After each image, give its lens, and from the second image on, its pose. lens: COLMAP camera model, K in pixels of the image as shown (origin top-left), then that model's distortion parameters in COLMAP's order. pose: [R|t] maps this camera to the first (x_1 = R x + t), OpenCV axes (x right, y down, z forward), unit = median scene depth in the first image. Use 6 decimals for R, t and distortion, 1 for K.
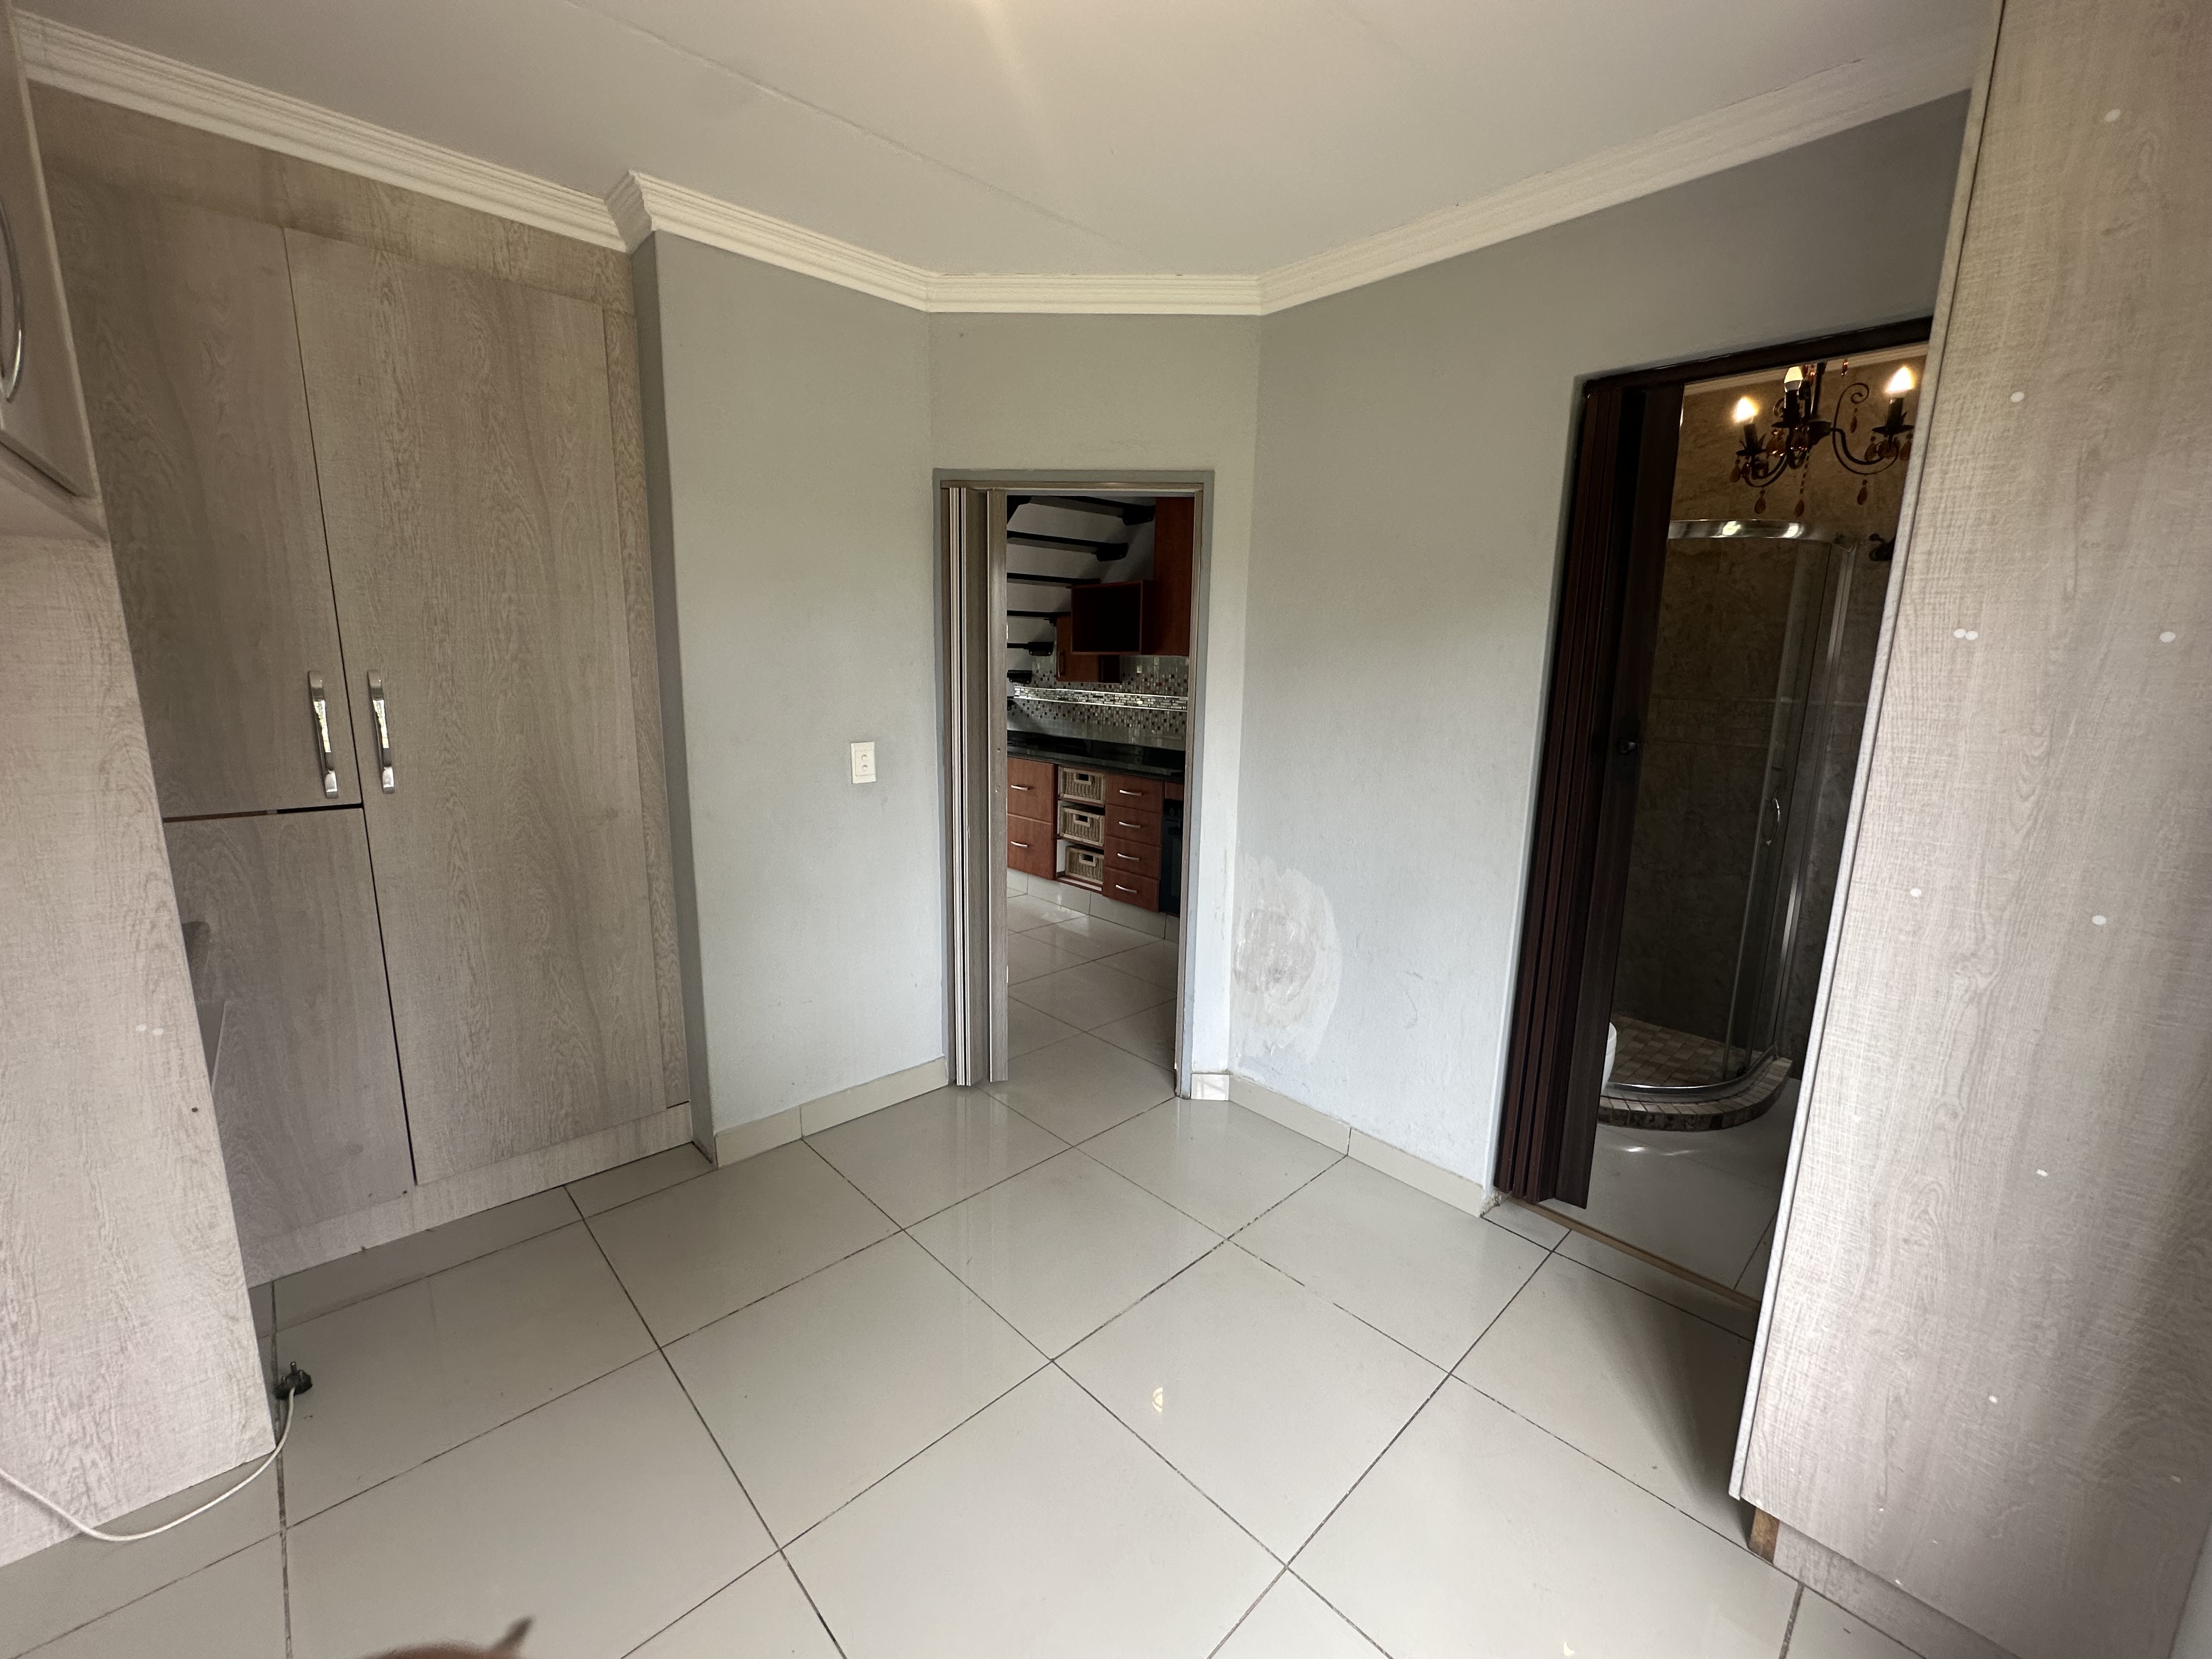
lens RADIAL K [[889.5, 0, 1105.5], [0, 889.5, 825.0], [0, 0, 1]] dist [-0.003502, 0.000404]
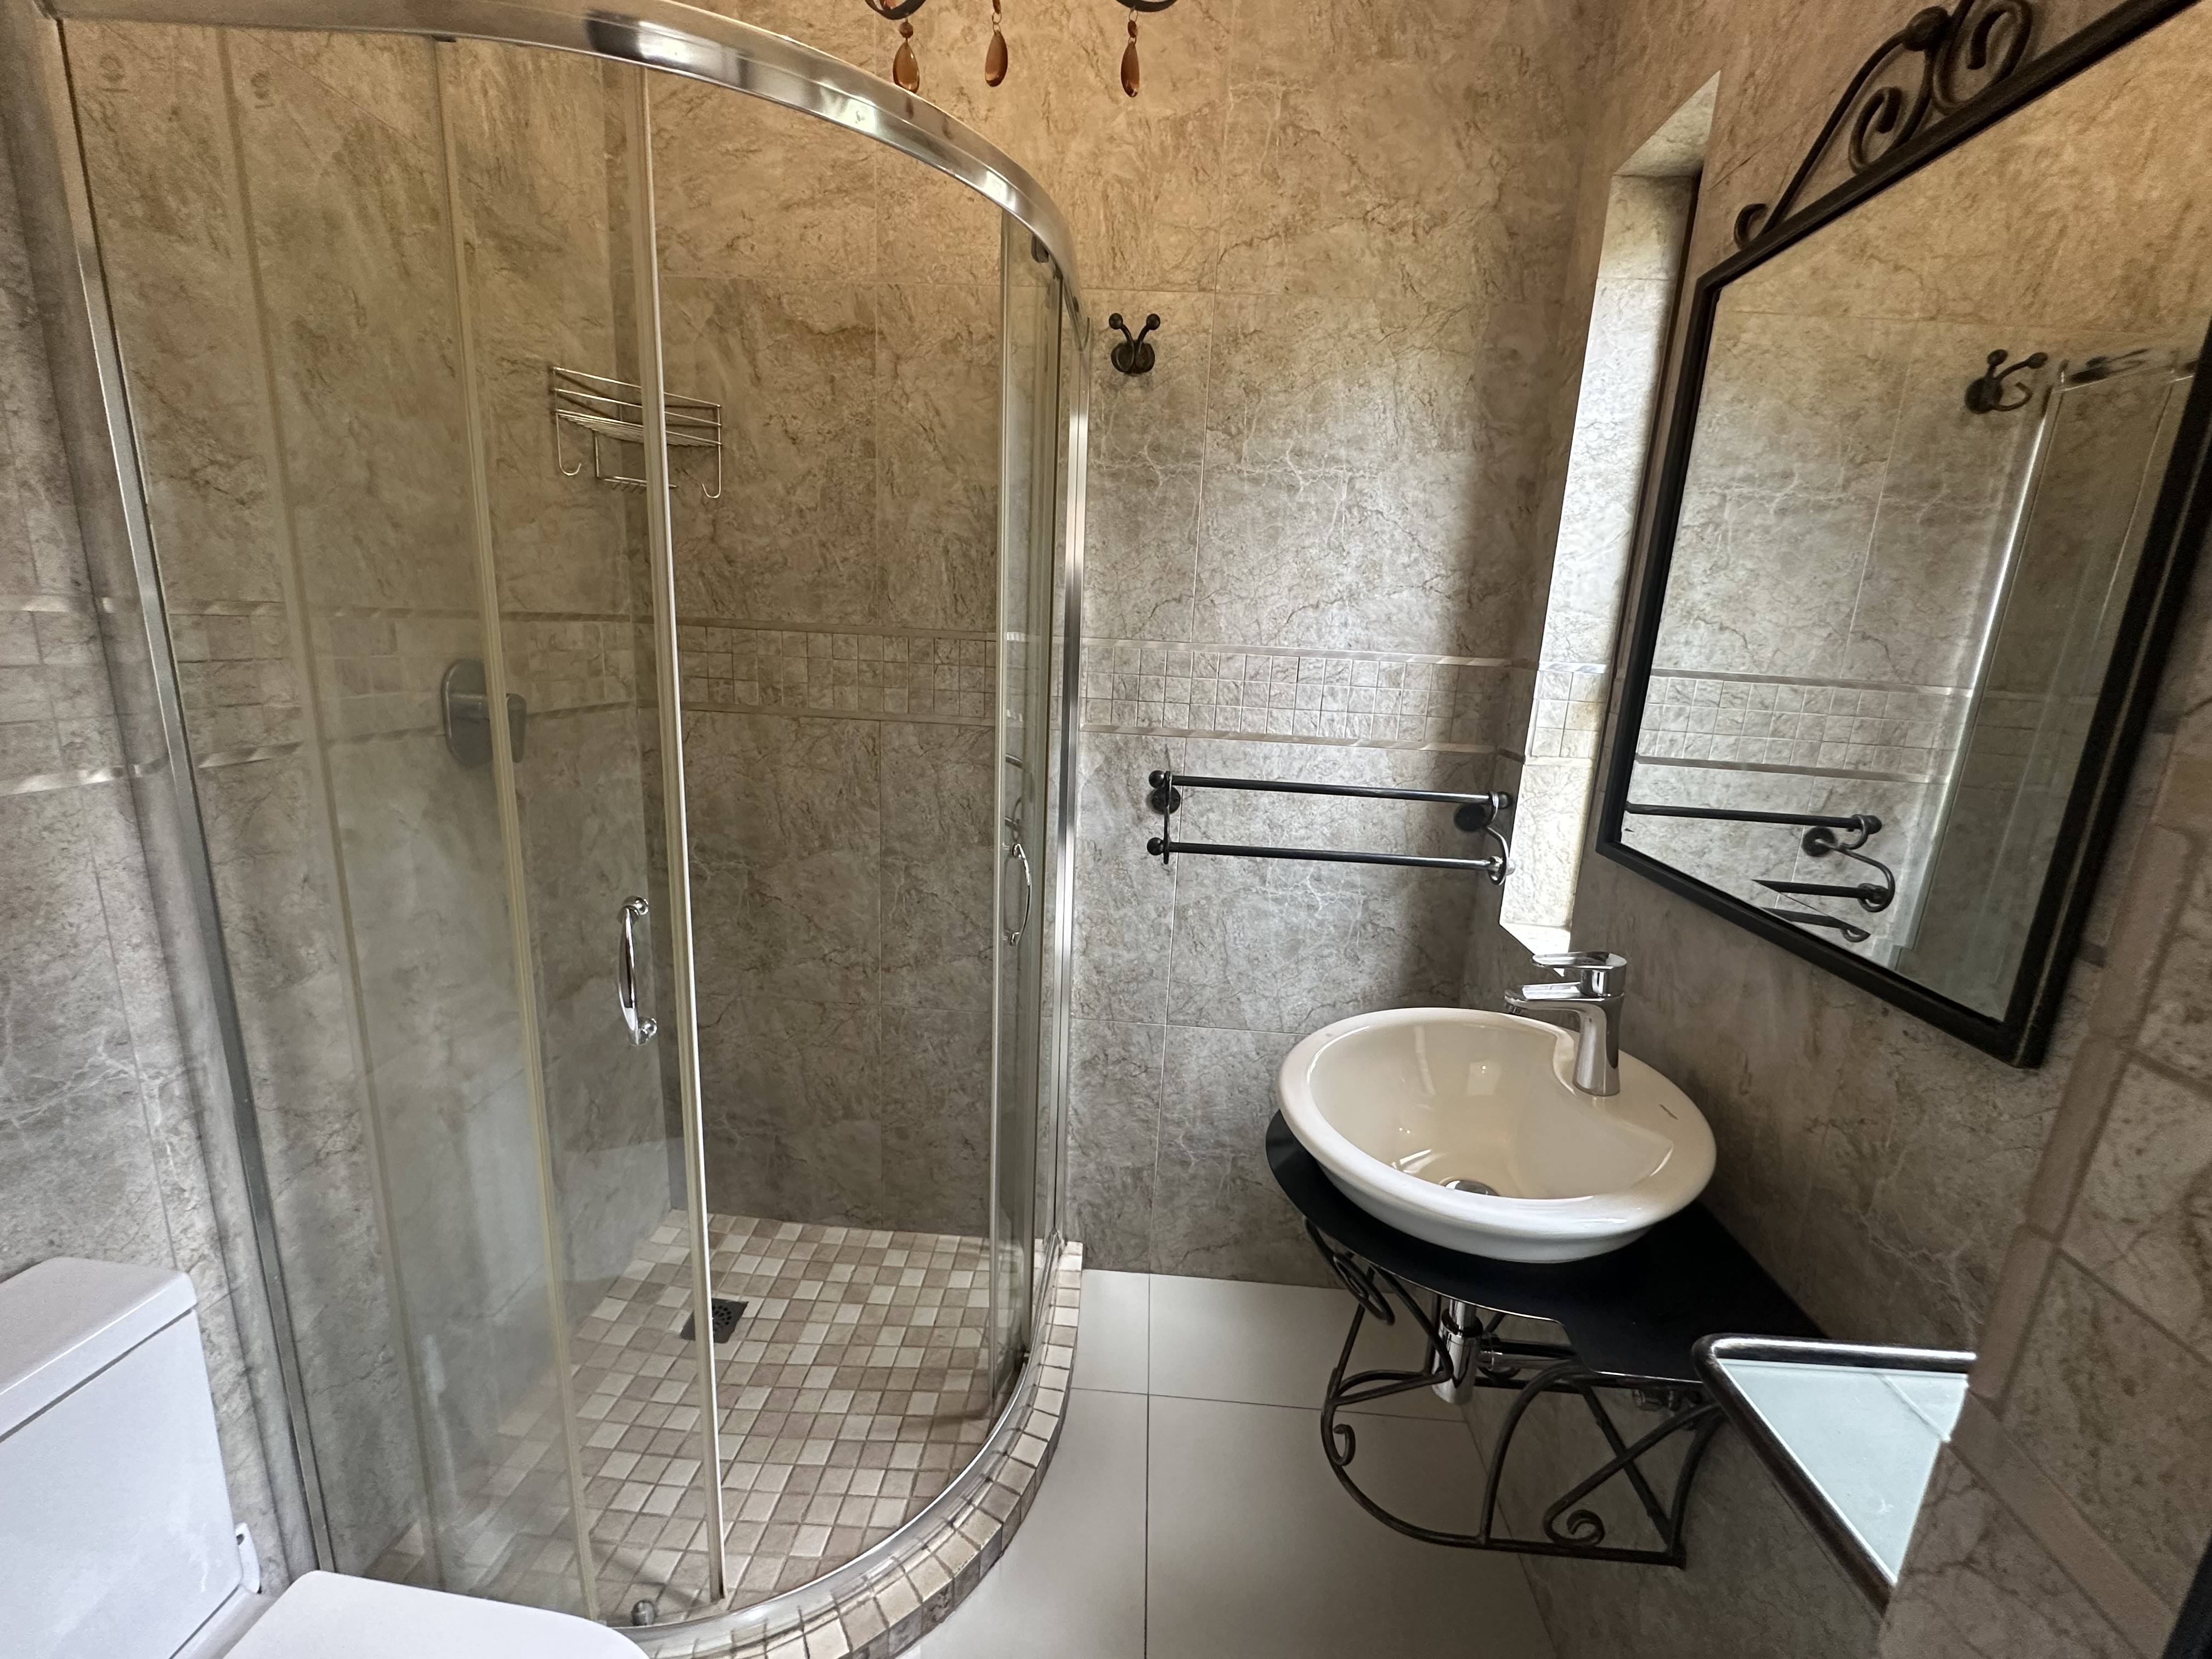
lens RADIAL K [[889.5, 0, 1105.5], [0, 889.5, 825.0], [0, 0, 1]] dist [-0.003502, 0.000404]
pose [[0.722281, -0.138359, 0.677618, 0.299903], [0.093629, 0.990326, 0.102409, -0.054084], [-0.685233, -0.010524, 0.728248, 0.399007]]
